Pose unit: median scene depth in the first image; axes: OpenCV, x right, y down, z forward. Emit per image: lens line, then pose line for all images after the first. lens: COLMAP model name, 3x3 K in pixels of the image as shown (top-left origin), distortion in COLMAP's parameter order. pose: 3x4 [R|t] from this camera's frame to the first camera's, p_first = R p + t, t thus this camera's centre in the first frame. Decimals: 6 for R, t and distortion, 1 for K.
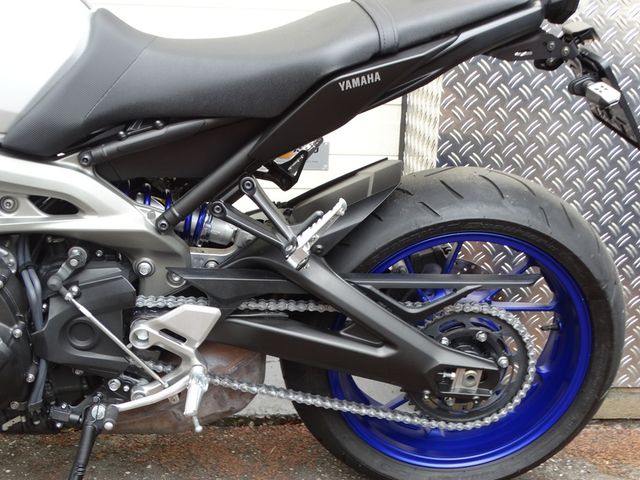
lens RADIAL K [[850.6, 0, 320.0], [0, 850.6, 240.0], [0, 0, 1]] dist [0.023267, 0.068115]
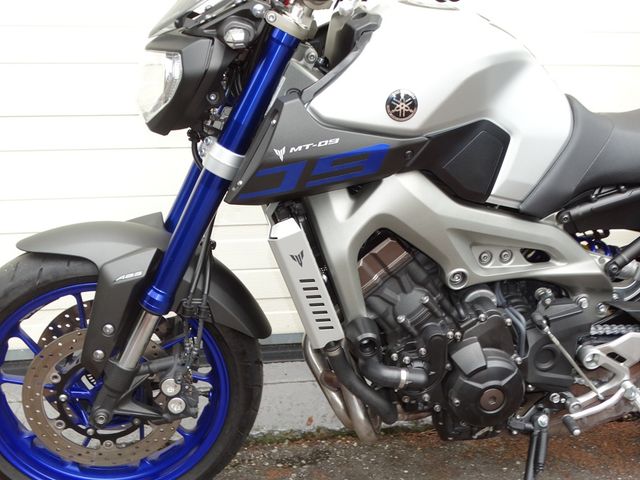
lens RADIAL K [[850.6, 0, 320.0], [0, 850.6, 240.0], [0, 0, 1]] dist [0.023267, 0.068115]
pose [[0.994850, -0.022182, 0.098897, -0.724565], [0.020794, 0.999671, 0.015039, -0.085734], [-0.099198, -0.012905, 0.994984, -0.189248]]
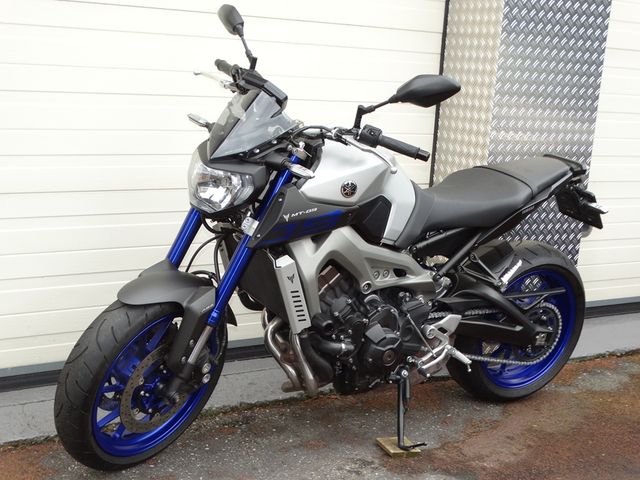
lens RADIAL K [[875.9, 0, 320.0], [0, 875.9, 240.0], [0, 0, 1]] dist [0.003639, -0.006029]
pose [[0.887896, -0.057313, 0.456461, -1.427613], [0.083519, 0.995803, -0.037427, -0.054904], [-0.452400, 0.071355, 0.888956, -0.810094]]
